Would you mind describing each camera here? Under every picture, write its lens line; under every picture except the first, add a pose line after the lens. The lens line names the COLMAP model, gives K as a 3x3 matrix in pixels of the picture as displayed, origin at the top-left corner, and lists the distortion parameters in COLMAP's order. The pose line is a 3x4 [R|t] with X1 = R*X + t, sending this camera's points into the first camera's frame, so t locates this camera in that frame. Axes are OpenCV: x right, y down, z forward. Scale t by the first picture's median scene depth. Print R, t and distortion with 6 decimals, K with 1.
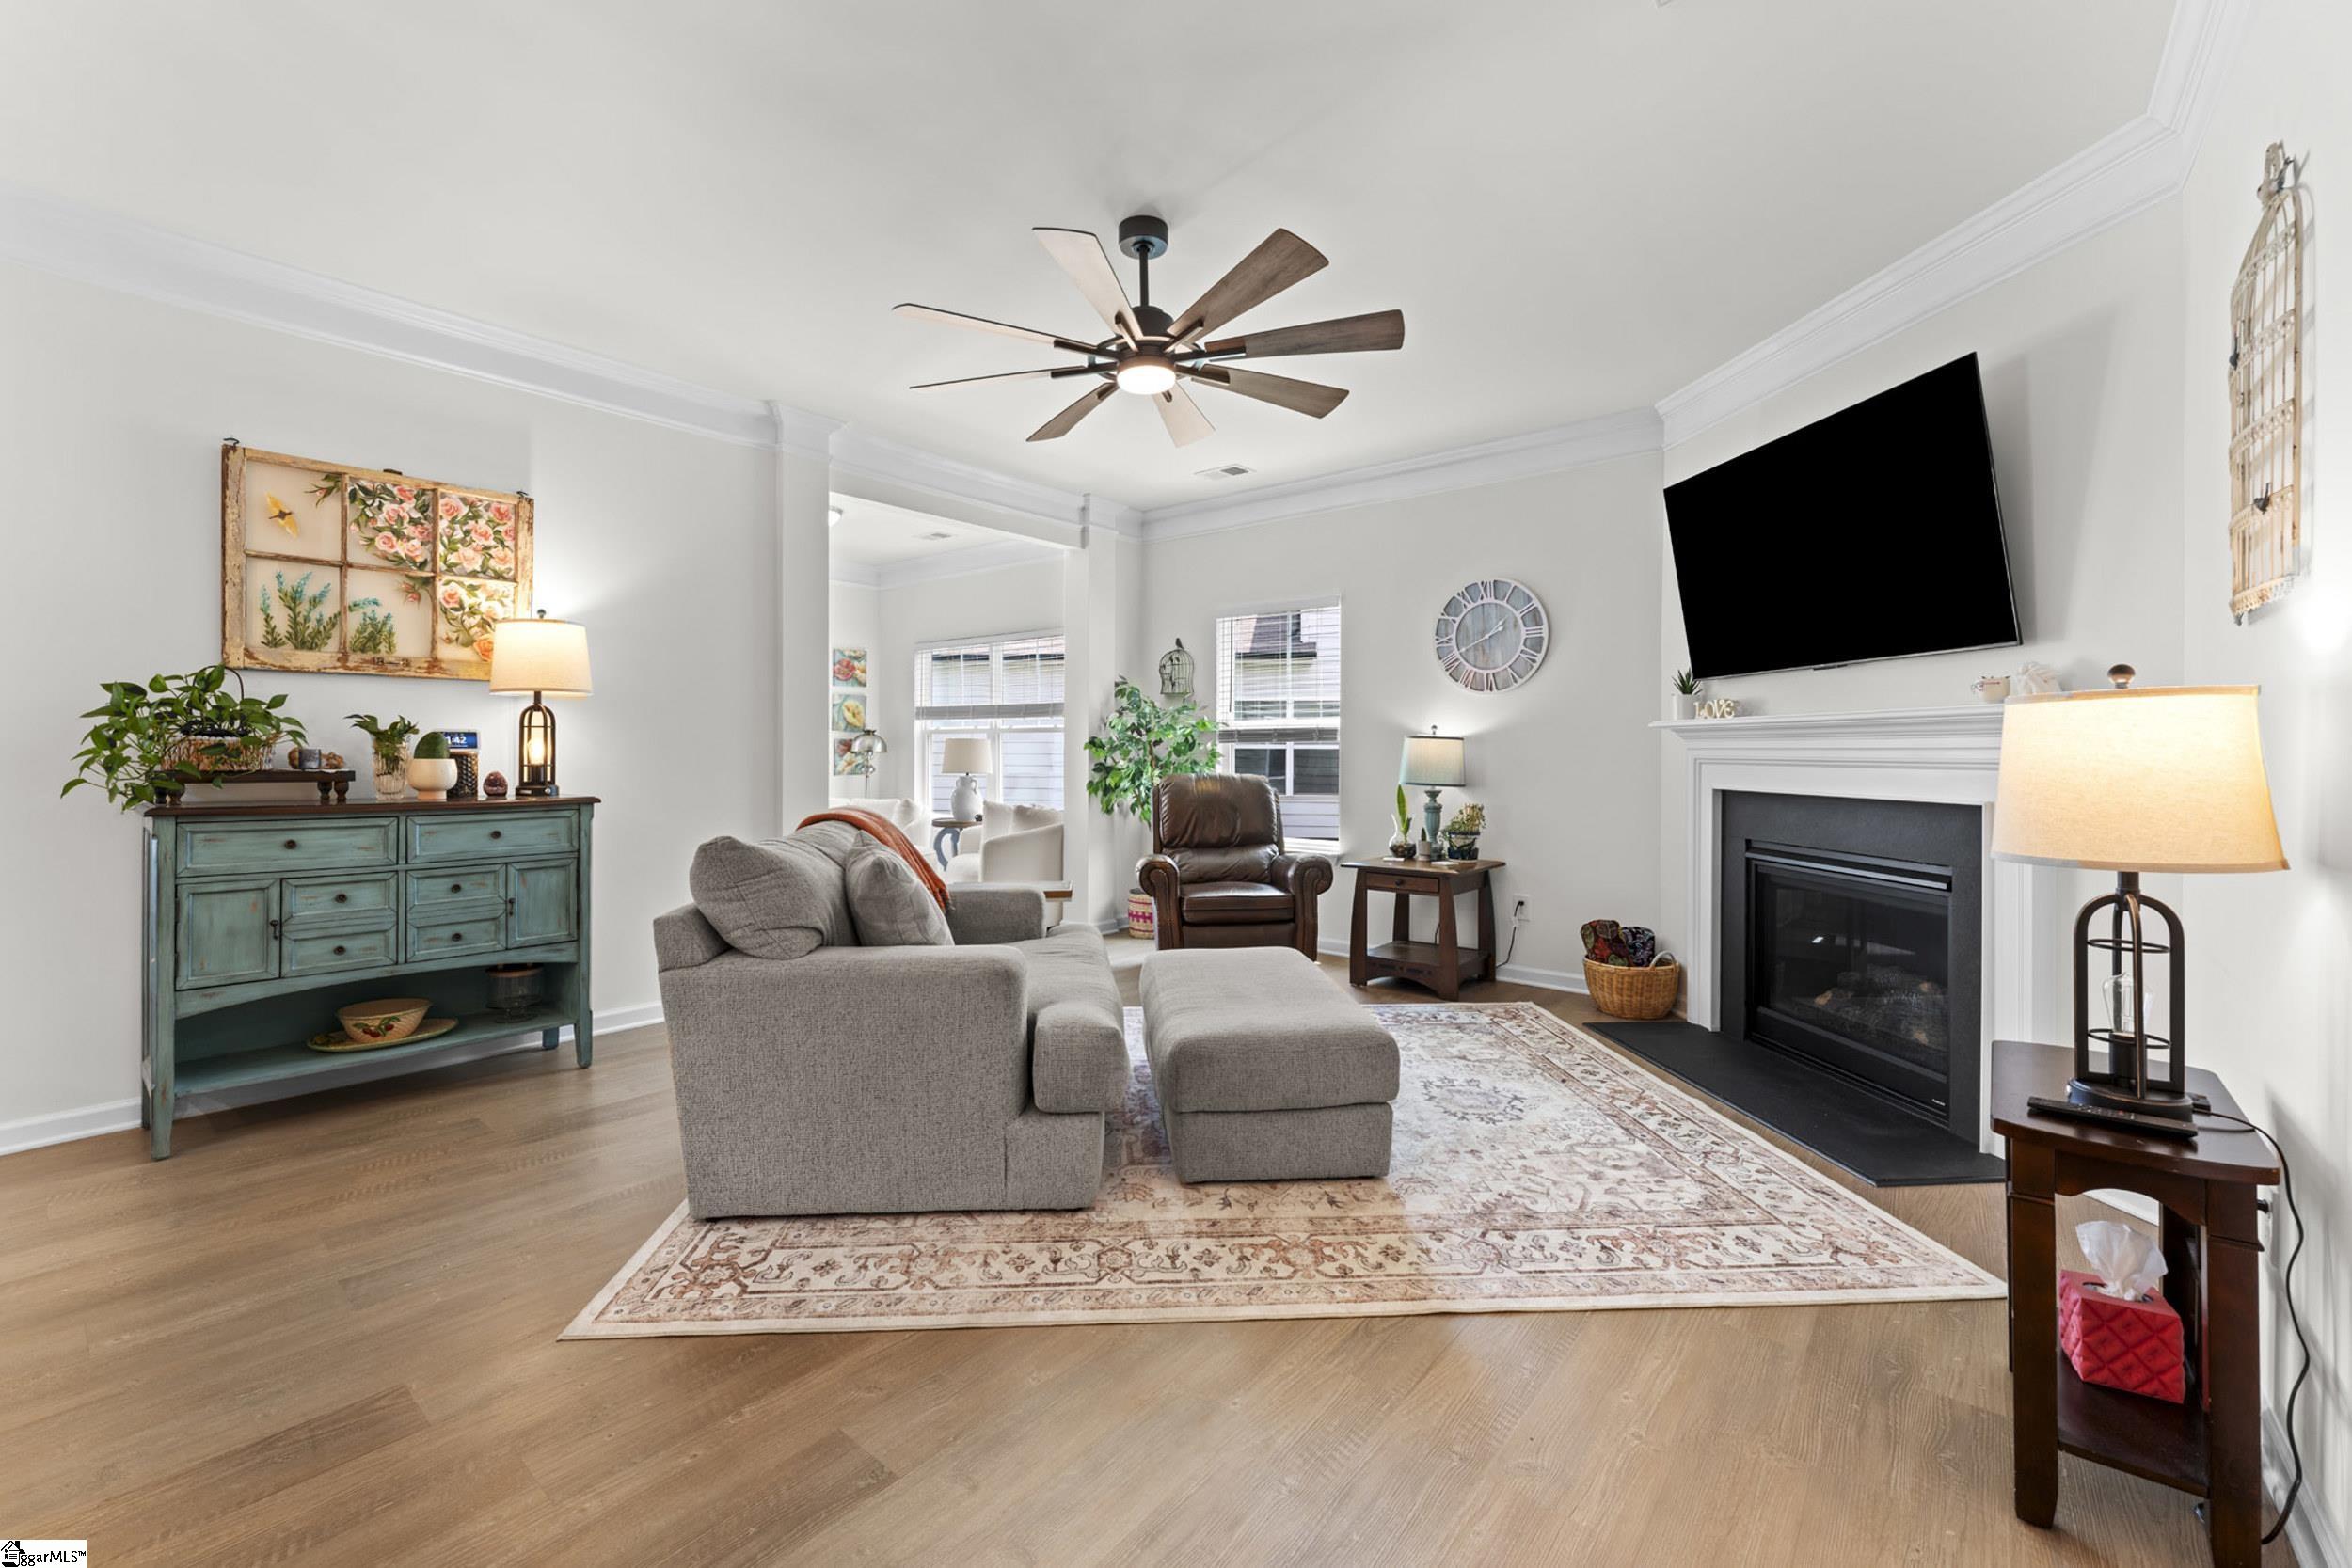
lens RADIAL K [[984.5, 0, 1180.8], [0, 984.5, 753.4], [0, 0, 1]] dist [-0.000389, -0.000107]
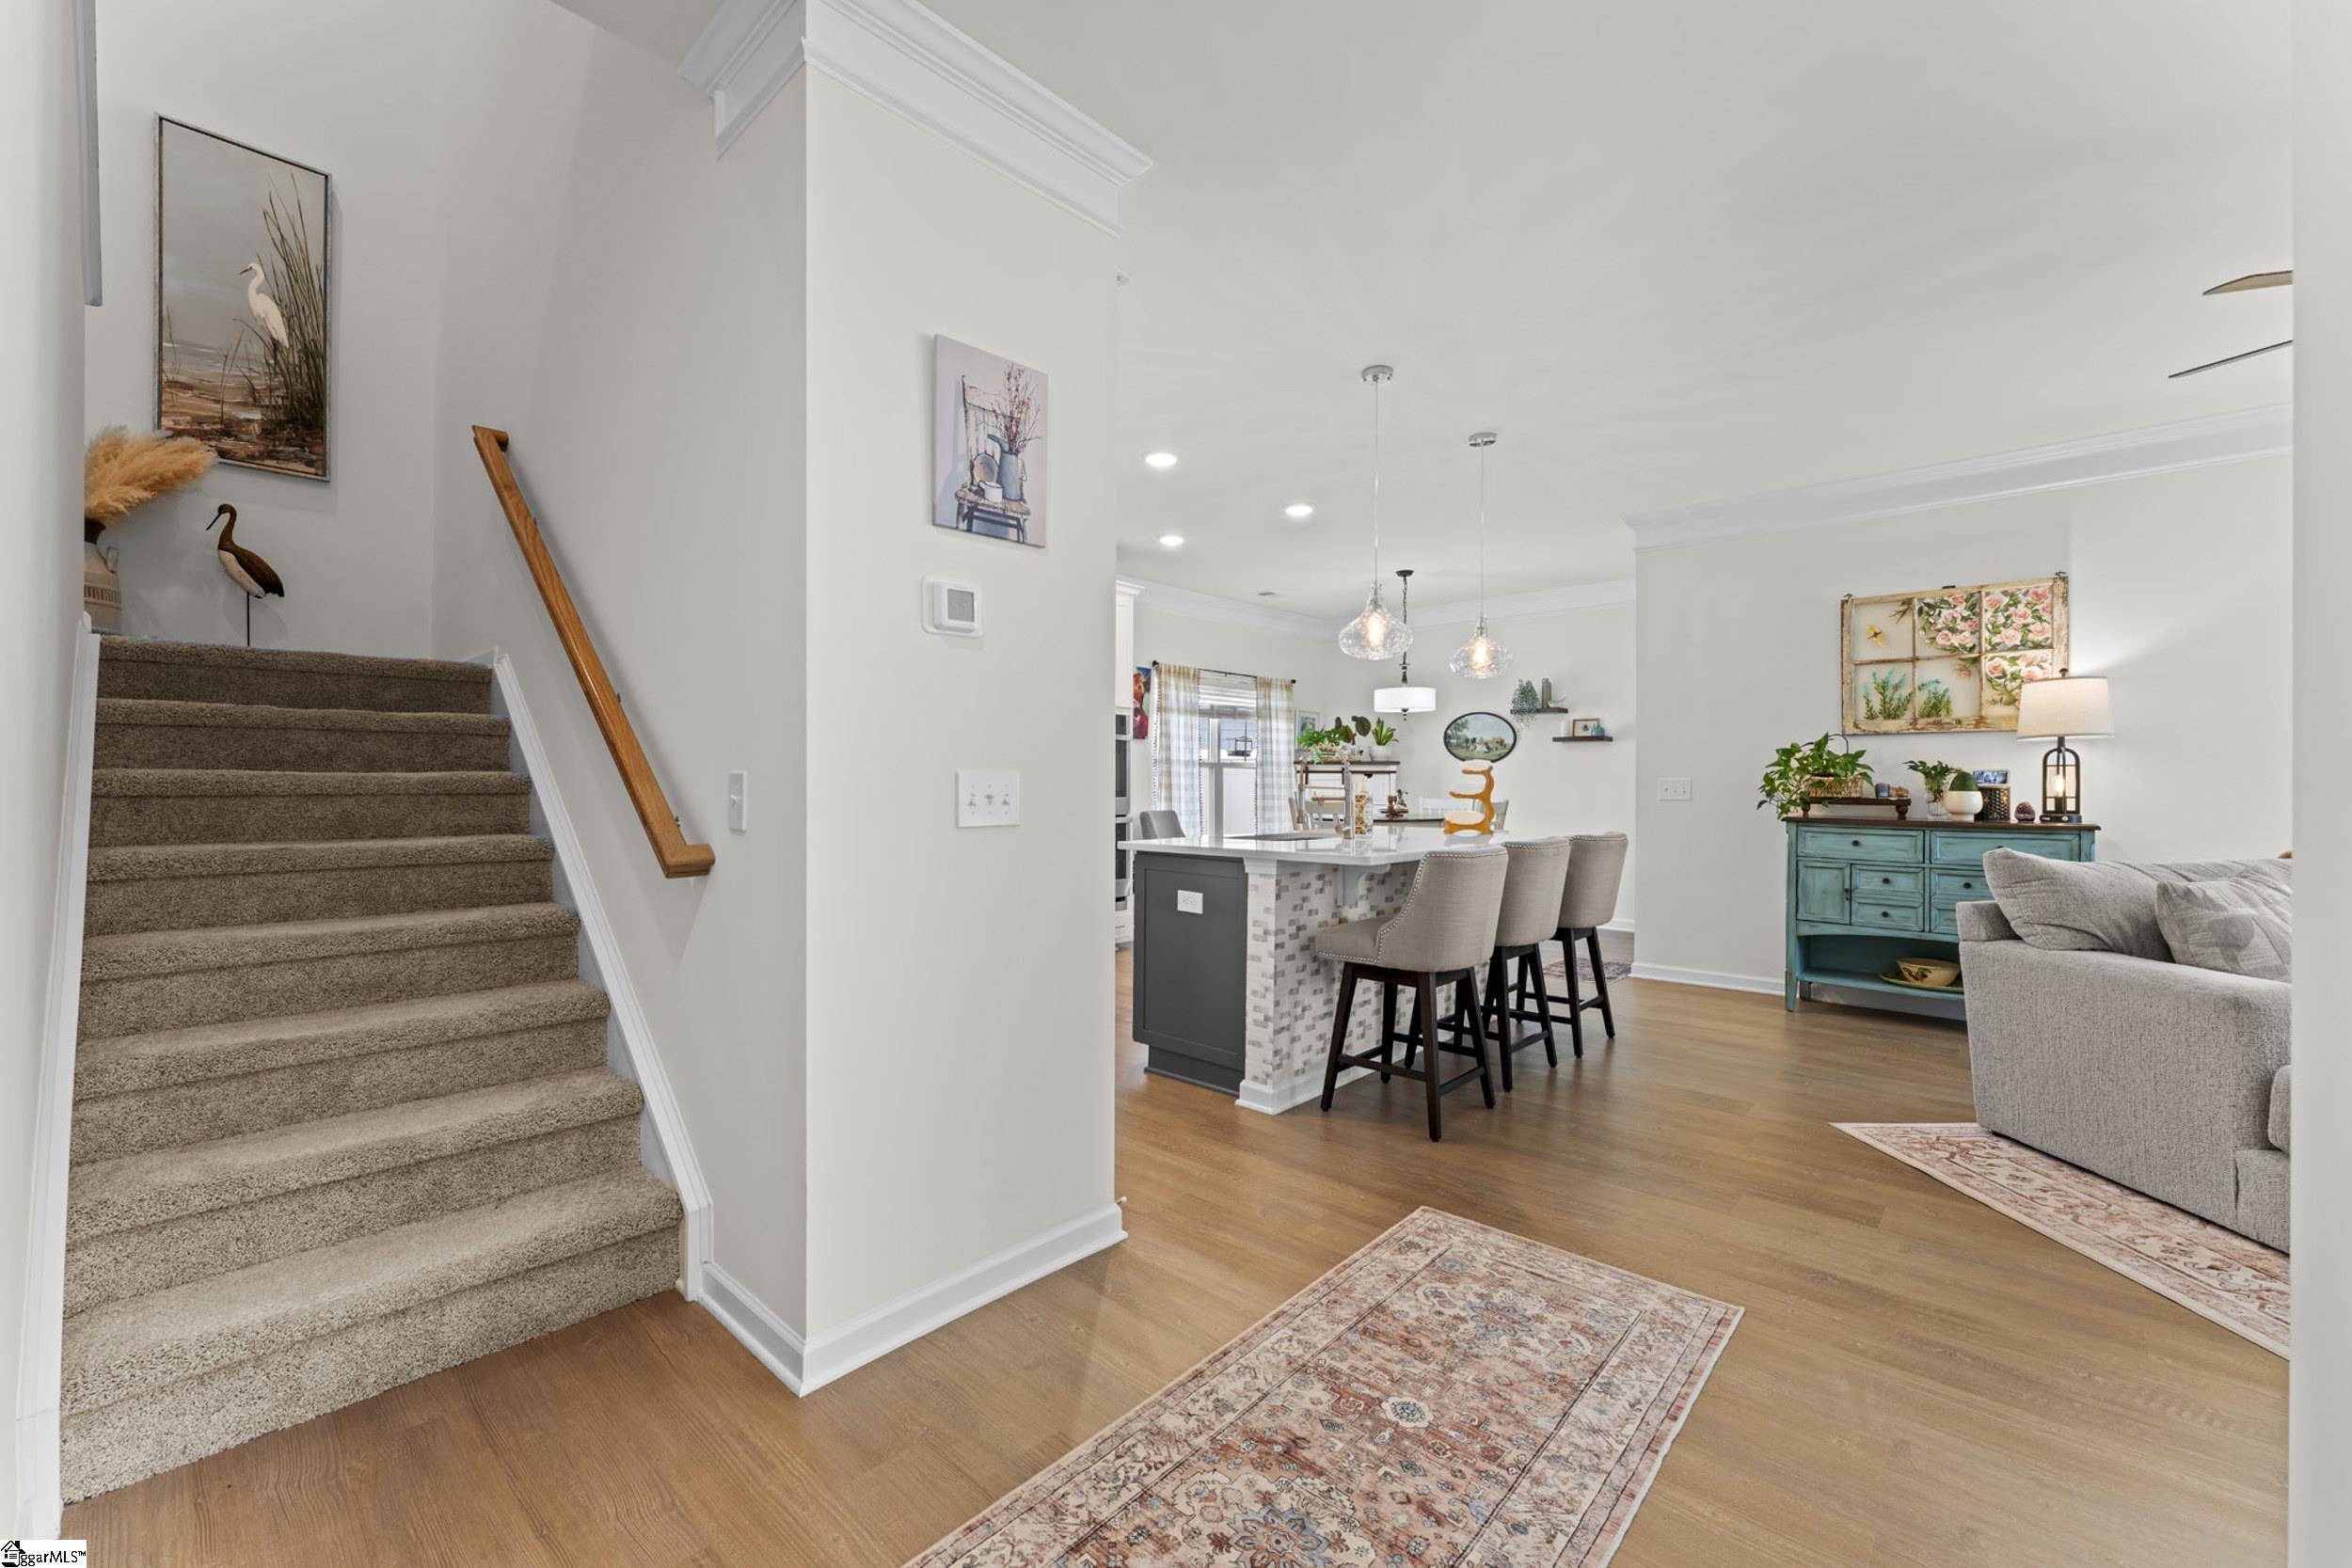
lens RADIAL K [[941.7, 0, 1176.0], [0, 941.7, 784.0], [0, 0, 1]] dist [-0.000925, -0.000200]
pose [[-0.041857, -0.001904, -0.999122, 0.611024], [-0.002486, 0.999995, -0.001802, 0.000621], [0.999121, 0.002408, -0.041862, -0.047482]]
